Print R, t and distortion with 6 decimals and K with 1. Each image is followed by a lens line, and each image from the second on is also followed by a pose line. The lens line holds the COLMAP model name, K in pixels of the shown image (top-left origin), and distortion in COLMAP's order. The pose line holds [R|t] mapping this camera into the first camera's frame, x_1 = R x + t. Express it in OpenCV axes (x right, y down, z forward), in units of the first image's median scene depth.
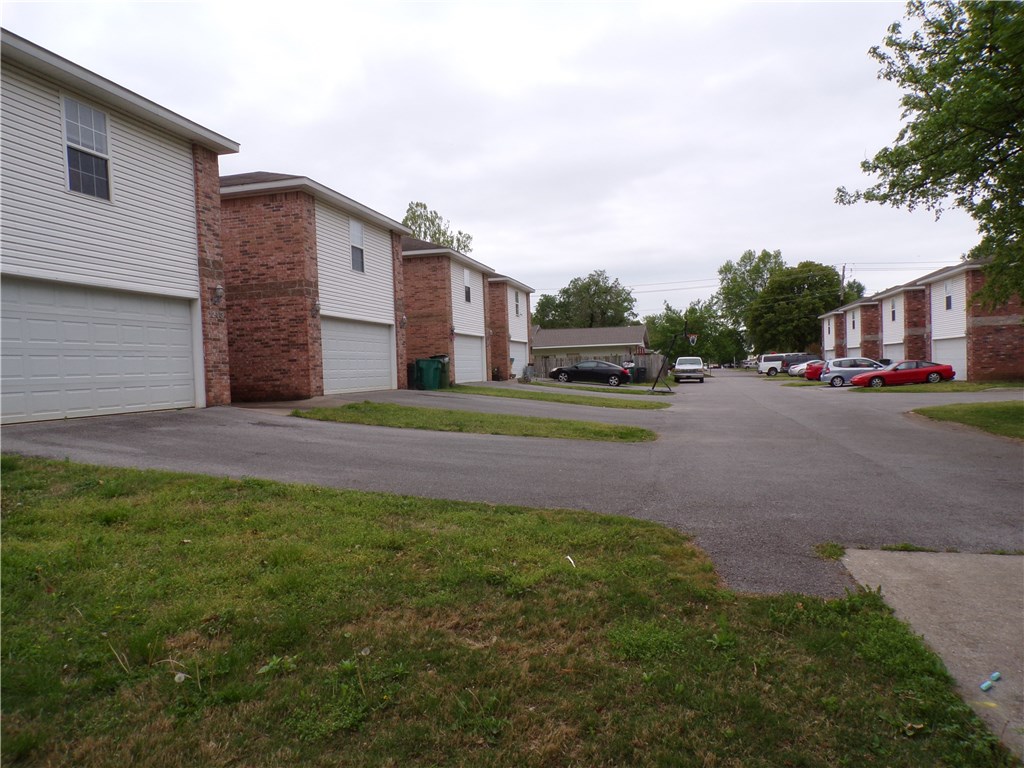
lens RADIAL K [[698.1, 0, 514.3], [0, 698.1, 391.5], [0, 0, 1]] dist [-0.008035, 0.010284]
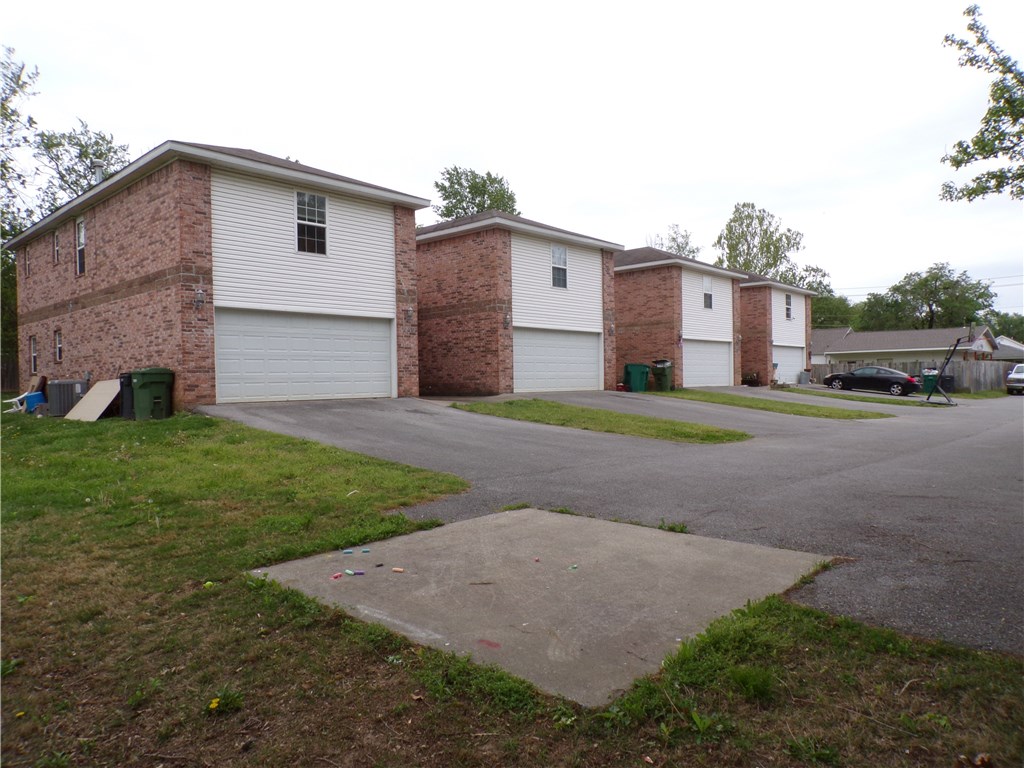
lens RADIAL K [[698.1, 0, 511.1], [0, 698.1, 389.7], [0, 0, 1]] dist [-0.008035, 0.010284]
pose [[0.873230, 0.028740, -0.486460, 0.319779], [-0.031768, 0.999493, 0.002024, -0.002412], [0.486271, 0.013686, 0.873701, -0.063934]]
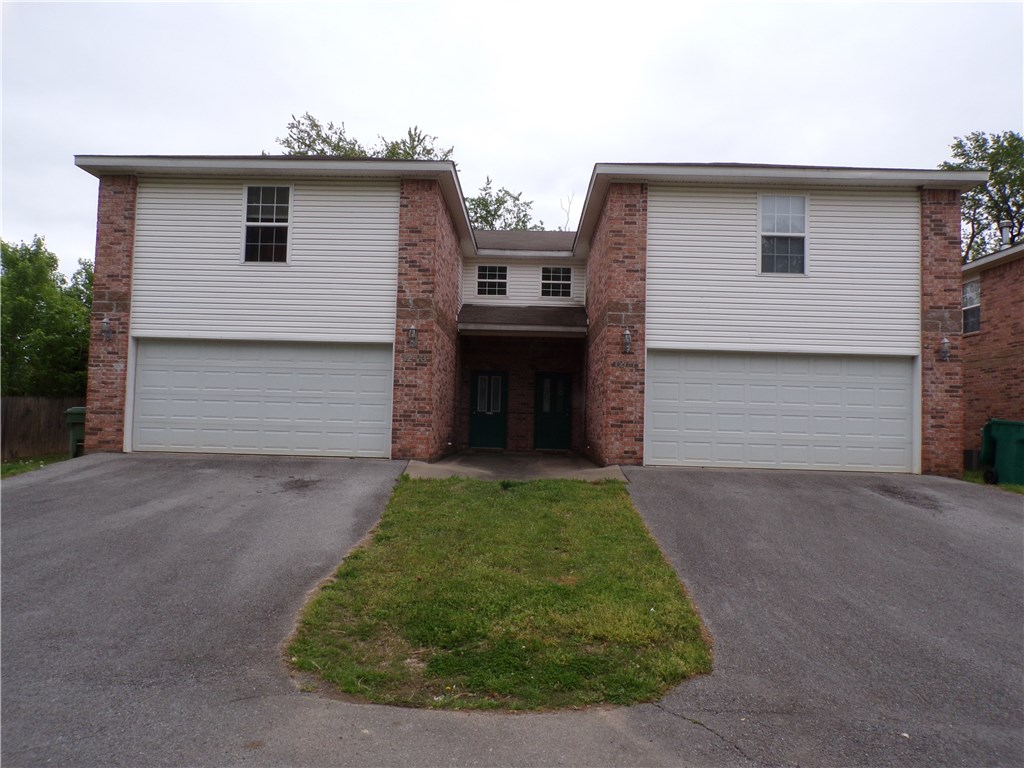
lens RADIAL K [[698.1, 0, 507.9], [0, 698.1, 383.5], [0, 0, 1]] dist [-0.008035, 0.010284]
pose [[0.214252, 0.001437, -0.976777, 0.380864], [-0.065429, 0.997774, -0.012884, -0.058637], [0.974585, 0.066670, 0.213869, 0.732239]]
